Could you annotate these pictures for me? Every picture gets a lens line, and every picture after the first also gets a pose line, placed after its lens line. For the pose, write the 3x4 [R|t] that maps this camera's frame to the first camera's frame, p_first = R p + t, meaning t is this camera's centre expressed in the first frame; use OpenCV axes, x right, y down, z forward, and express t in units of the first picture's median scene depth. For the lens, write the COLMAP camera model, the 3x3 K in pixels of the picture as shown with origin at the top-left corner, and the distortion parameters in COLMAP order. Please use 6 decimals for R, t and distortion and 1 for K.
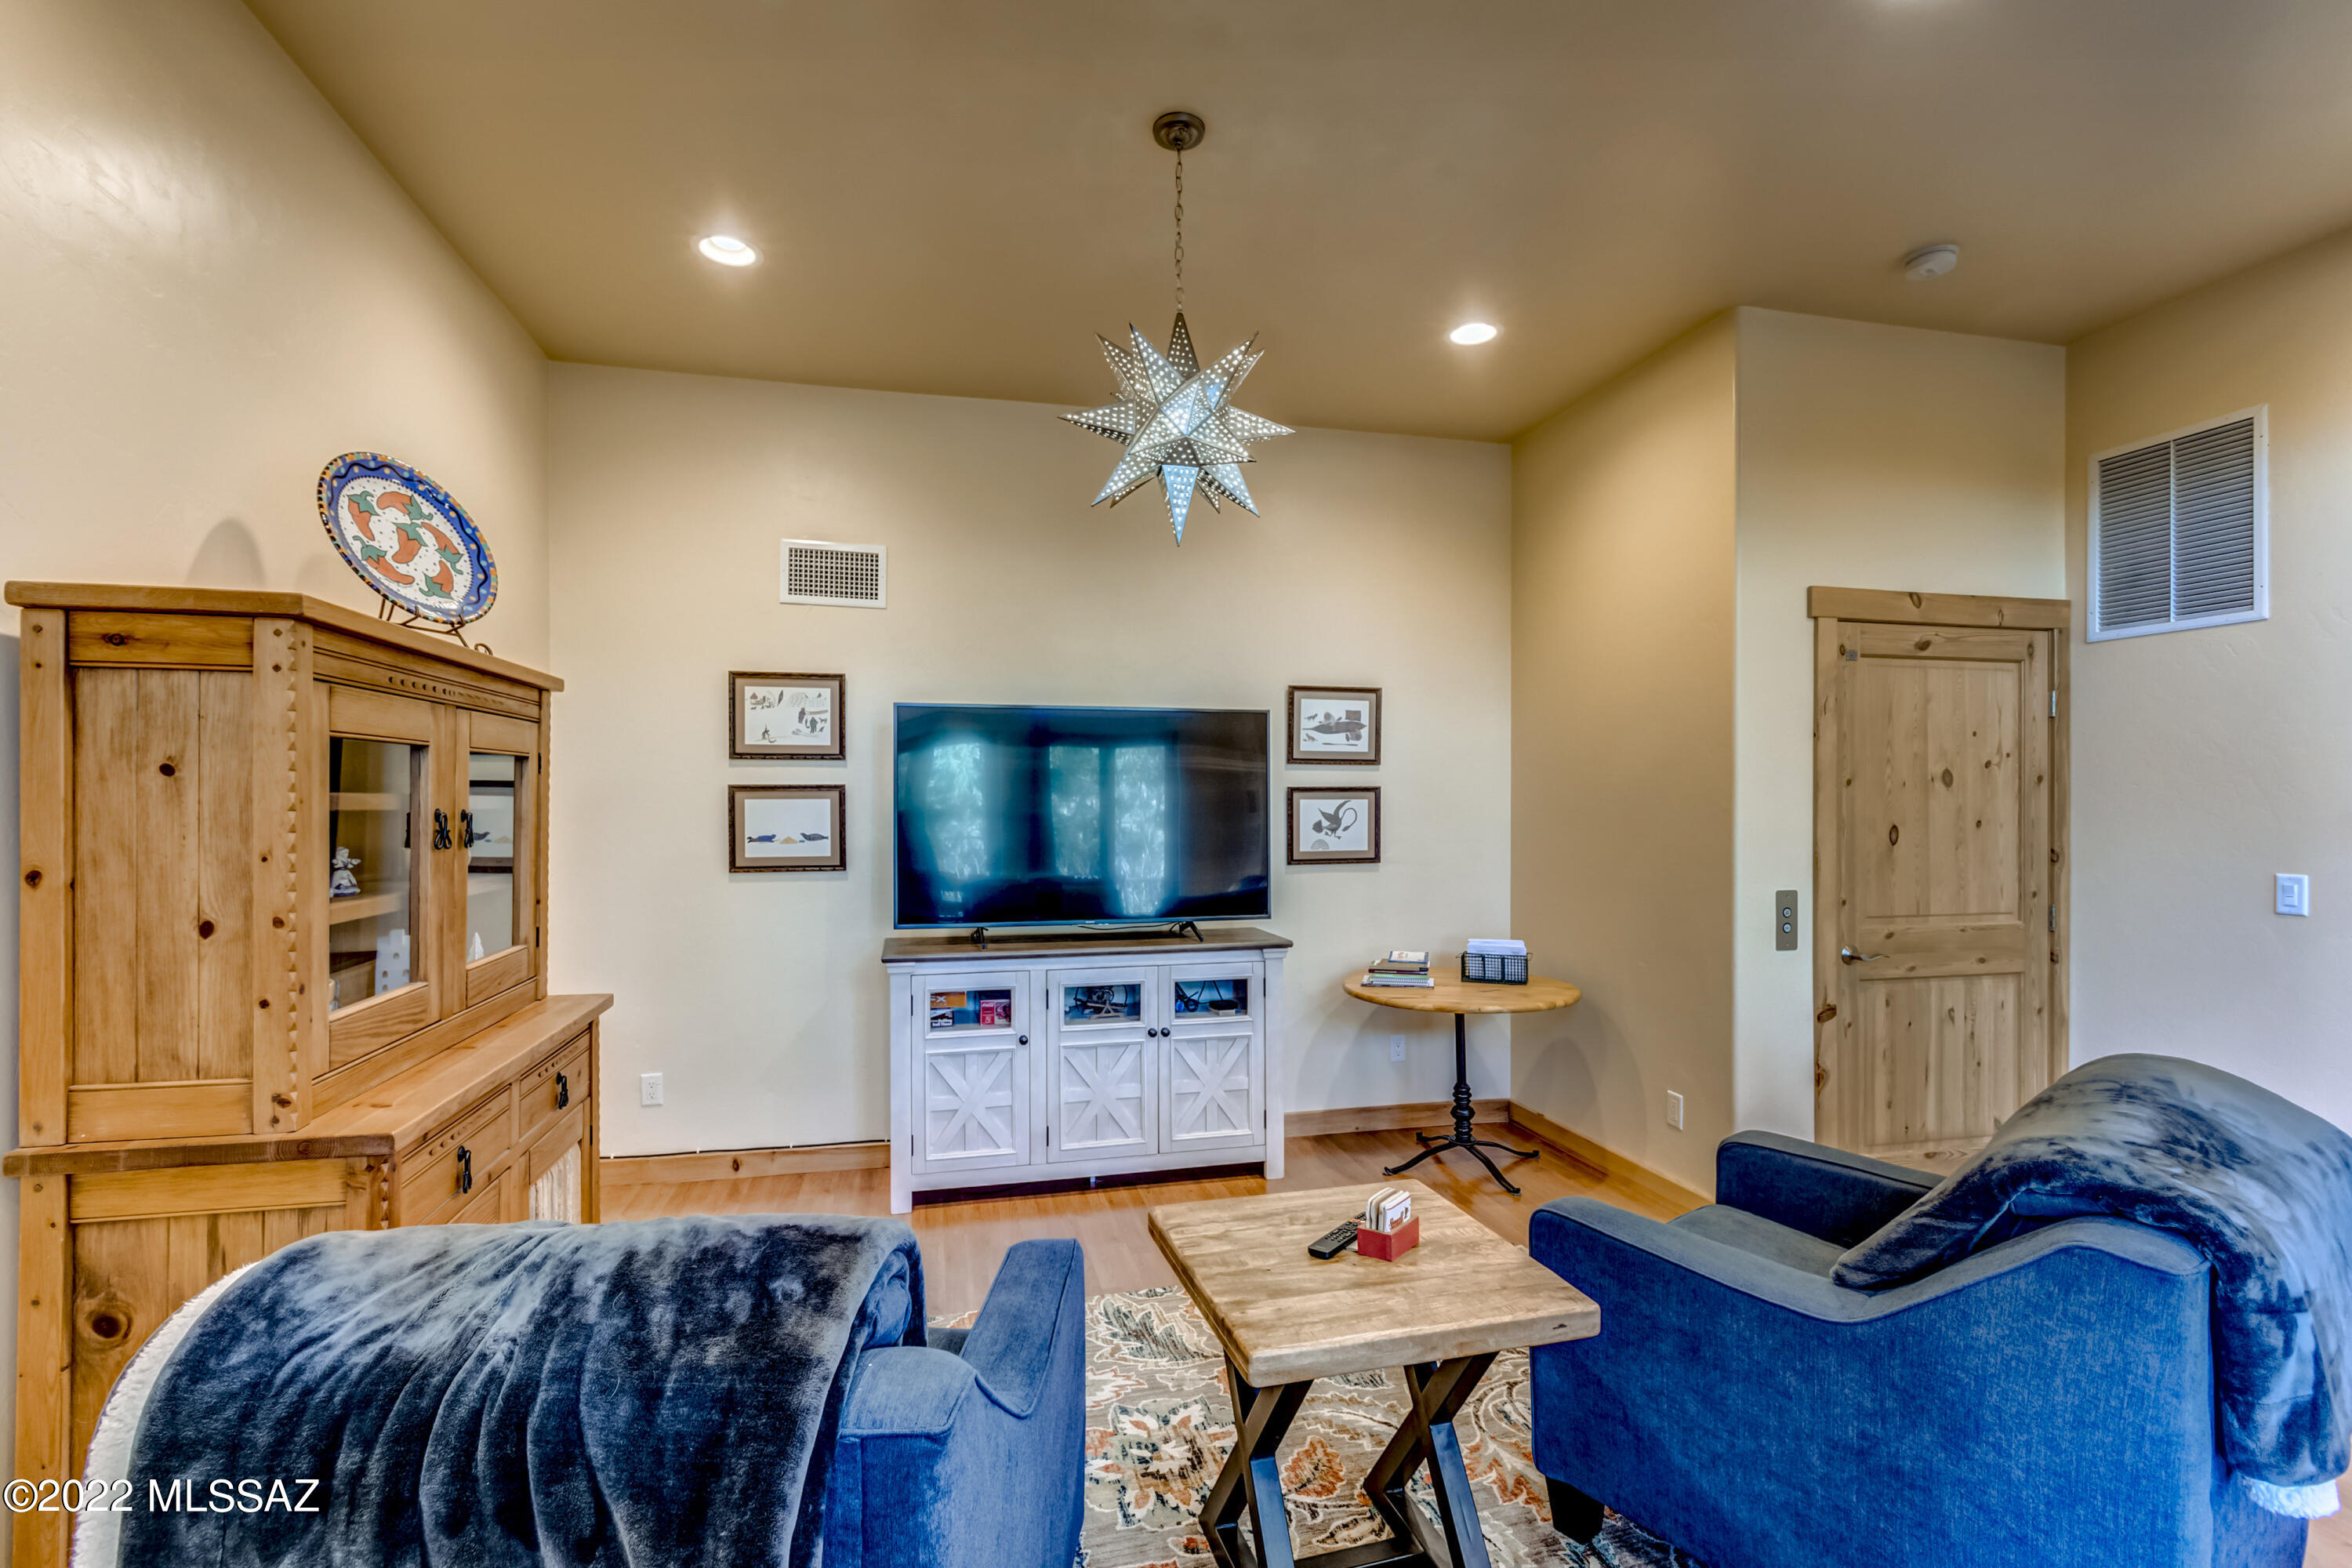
lens RADIAL K [[1045.7, 0, 1164.4], [0, 1045.7, 797.2], [0, 0, 1]] dist [0.000977, -0.000113]
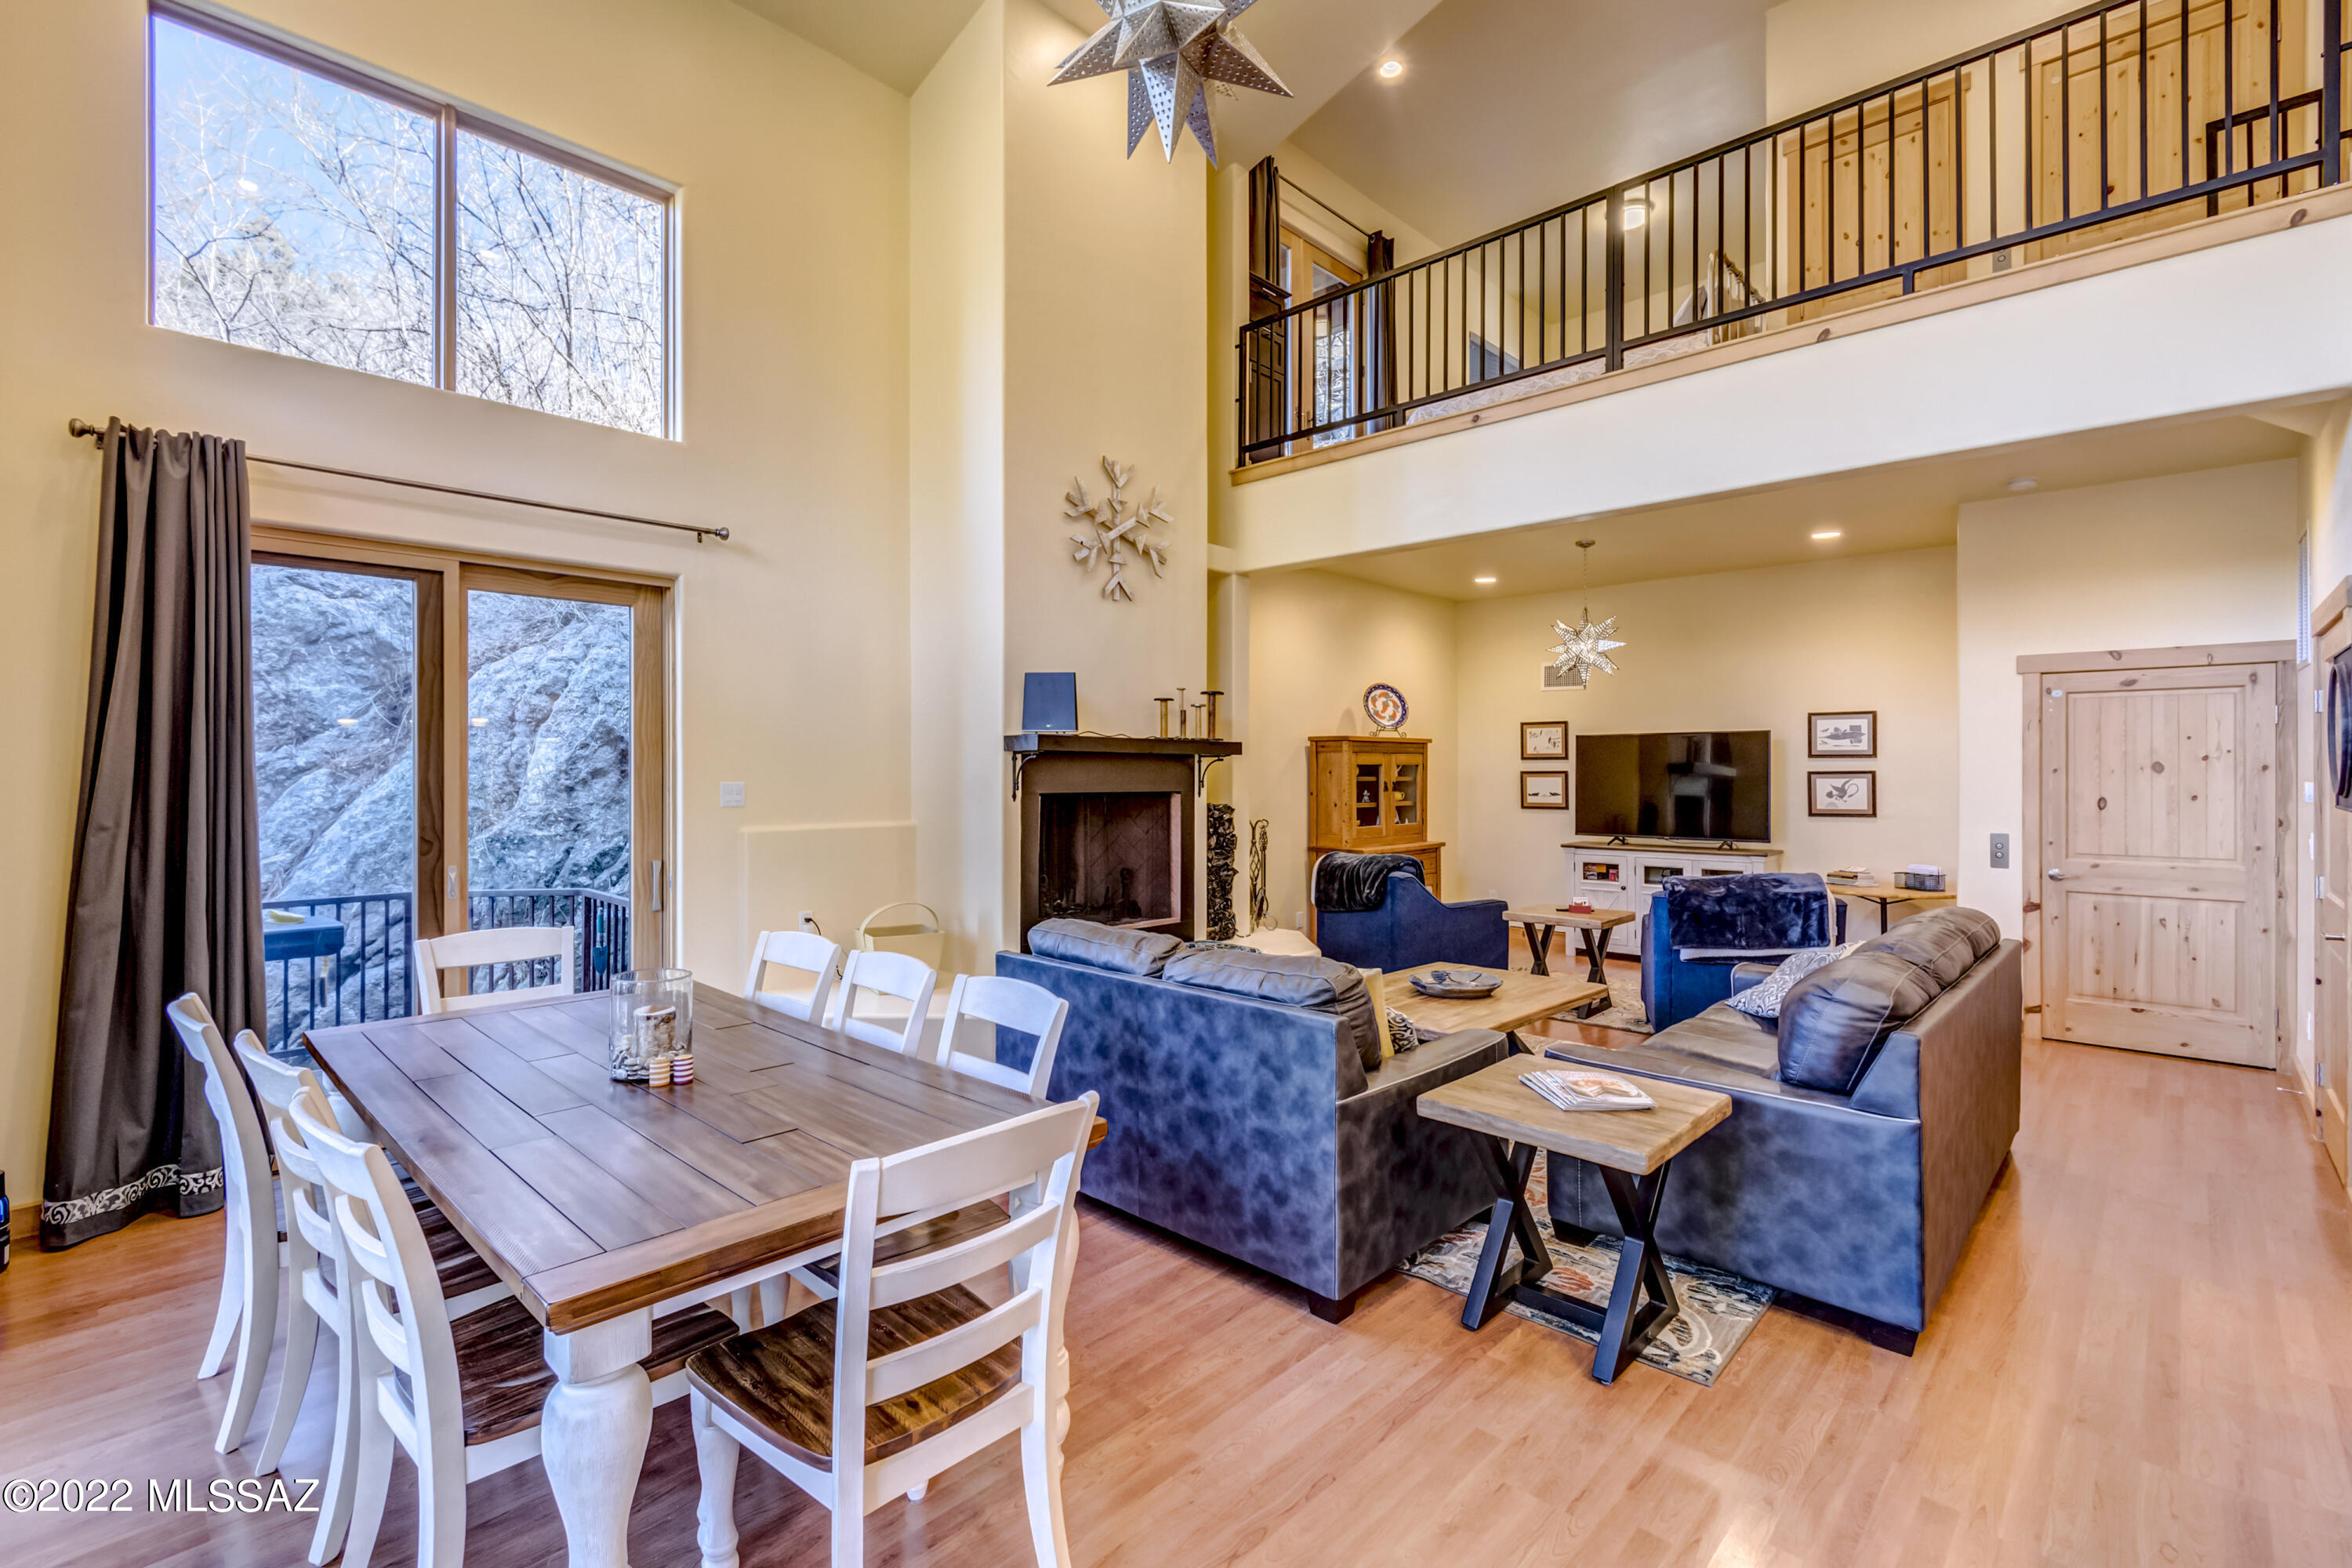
lens RADIAL K [[1045.7, 0, 1164.4], [0, 1045.7, 797.2], [0, 0, 1]] dist [0.000977, -0.000113]
pose [[0.548244, 0.020036, -0.836078, 1.208047], [0.003002, 0.999659, 0.025925, -0.018244], [0.836313, -0.016724, 0.547997, -1.037495]]
